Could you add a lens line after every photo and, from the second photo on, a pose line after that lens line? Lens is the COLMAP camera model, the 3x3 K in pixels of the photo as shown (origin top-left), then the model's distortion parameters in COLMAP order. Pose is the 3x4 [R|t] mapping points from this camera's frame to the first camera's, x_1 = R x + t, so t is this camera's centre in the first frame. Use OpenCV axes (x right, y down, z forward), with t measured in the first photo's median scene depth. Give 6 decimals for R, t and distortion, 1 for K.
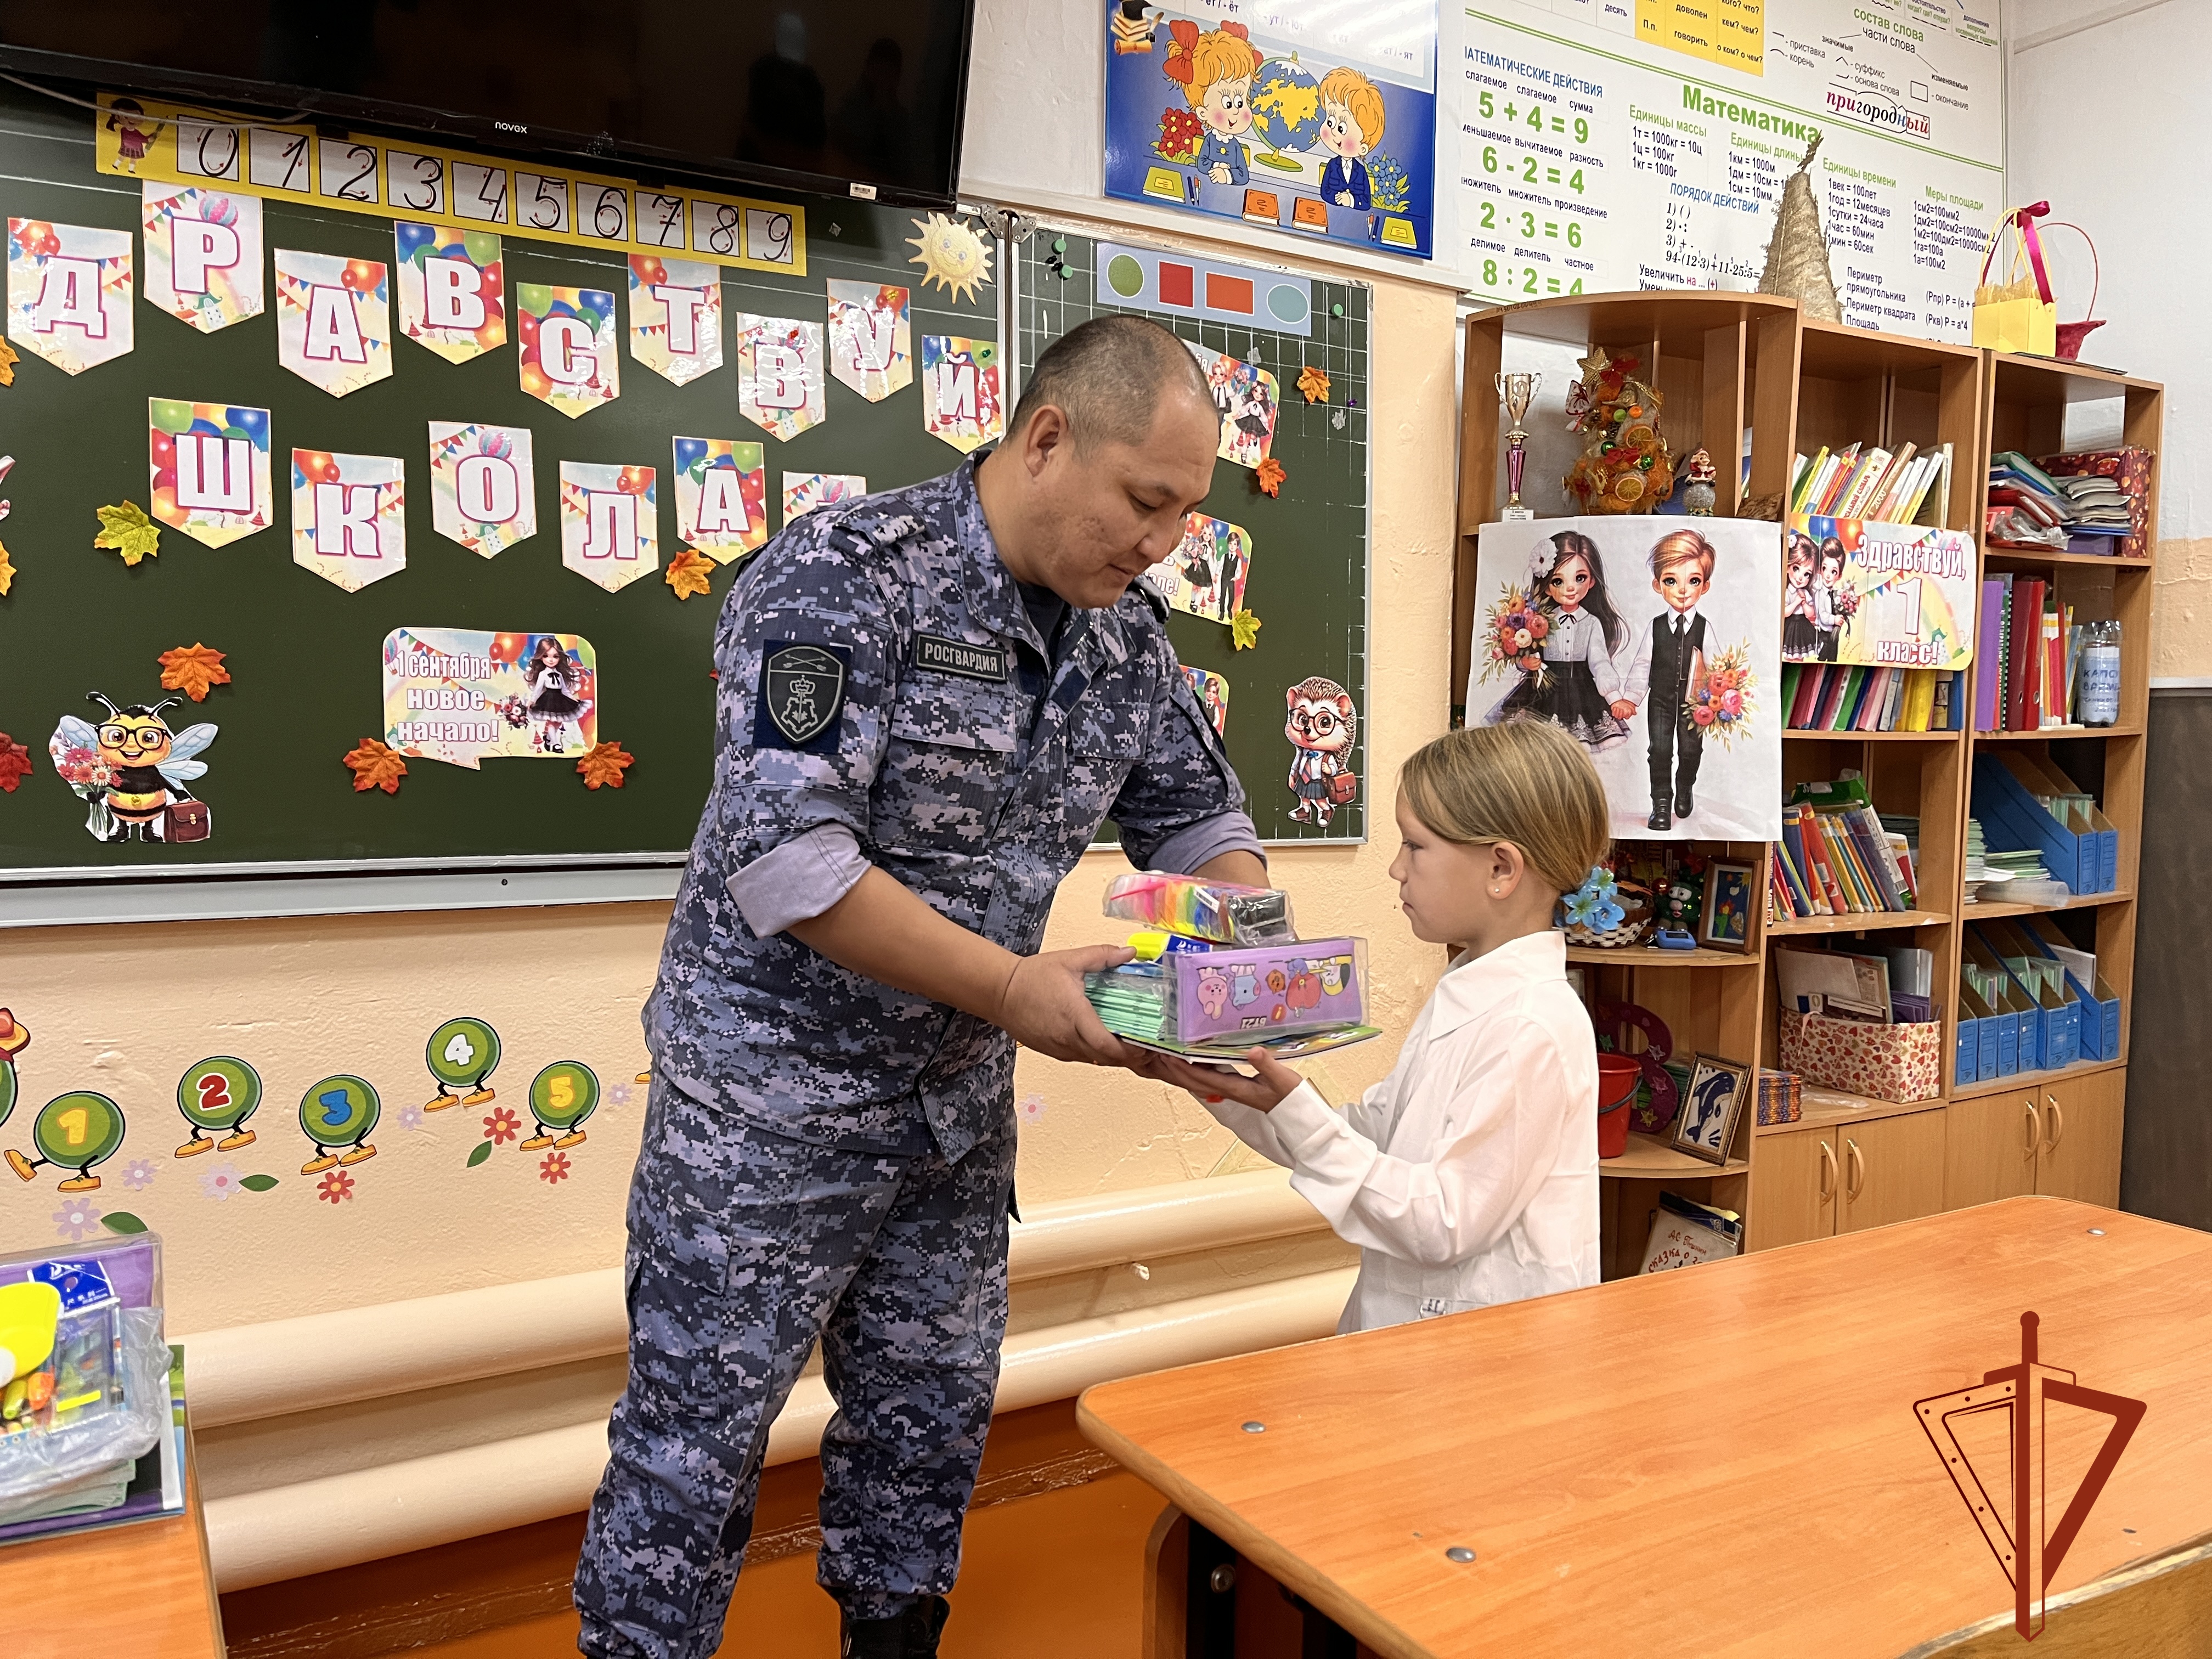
lens RADIAL K [[1670.4, 0, 1072.3], [0, 1670.4, 874.4], [0, 0, 1]] dist [0.031564, -0.063442]
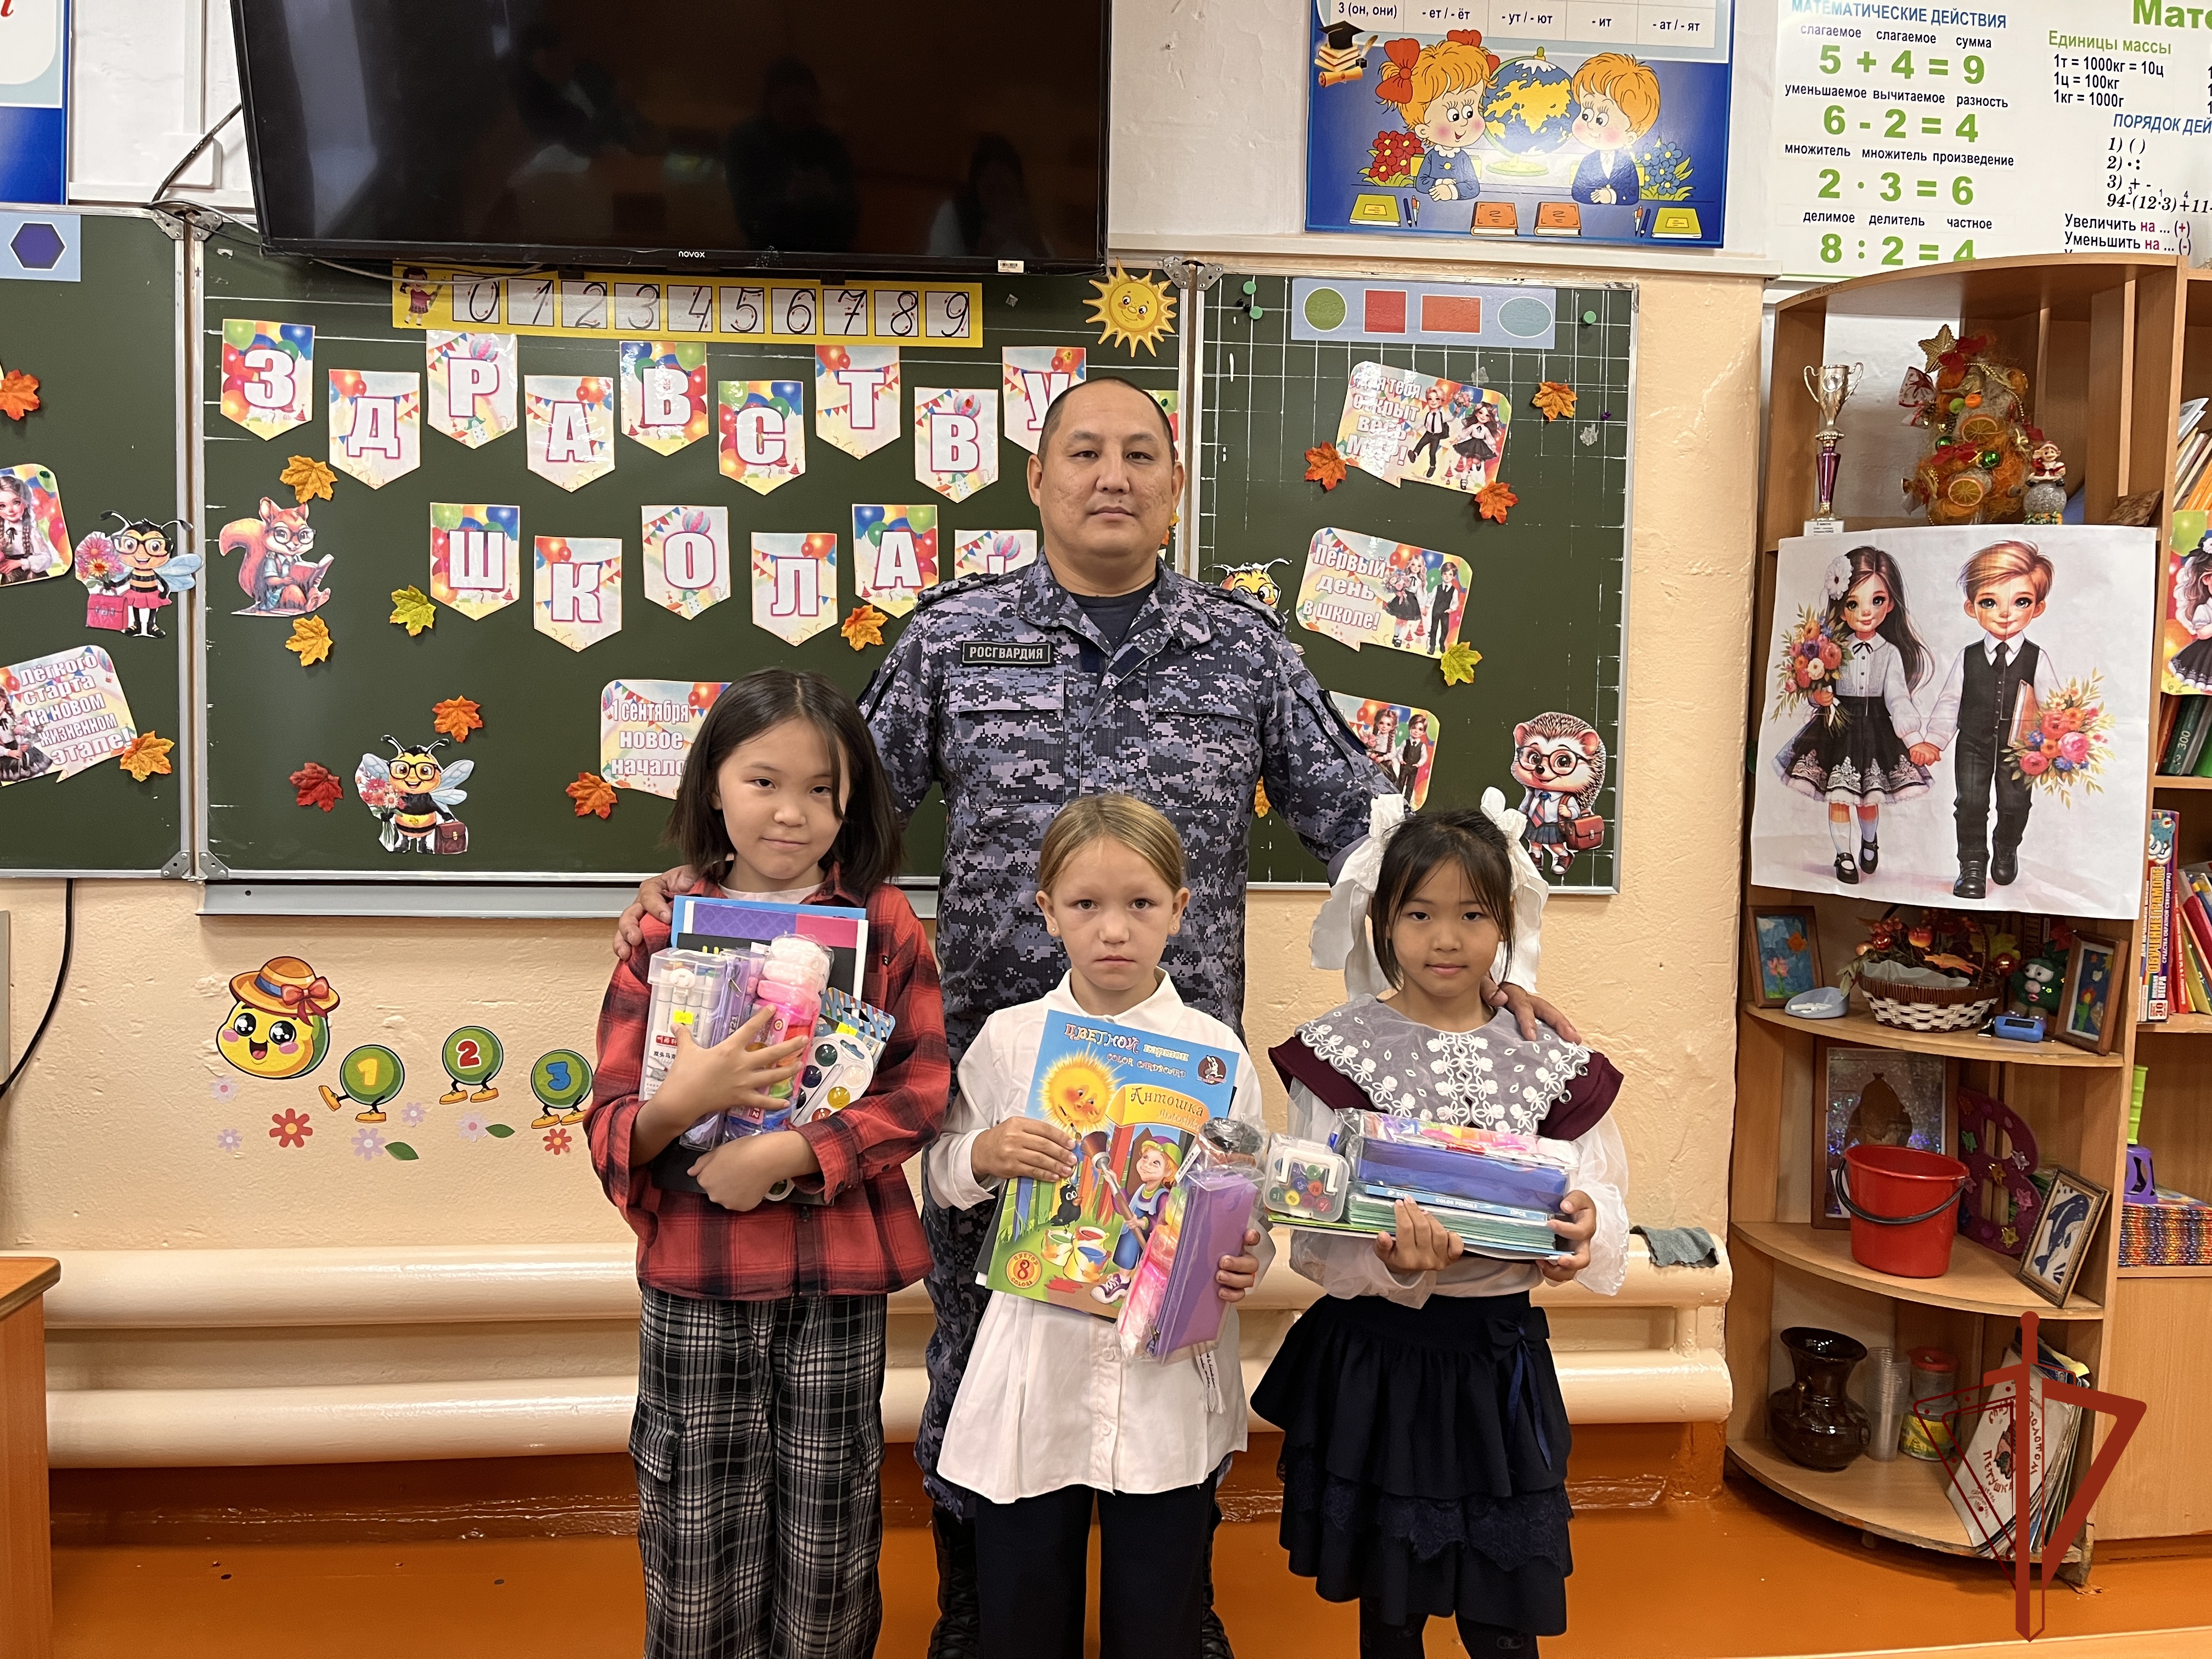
lens RADIAL K [[1670.4, 0, 1091.1], [0, 1670.4, 839.1], [0, 0, 1]] dist [0.031564, -0.063442]
pose [[0.902661, 0.041461, -0.428350, 0.330746], [-0.044085, 0.999021, 0.003797, -0.042128], [0.428088, 0.015456, 0.903605, 0.053911]]
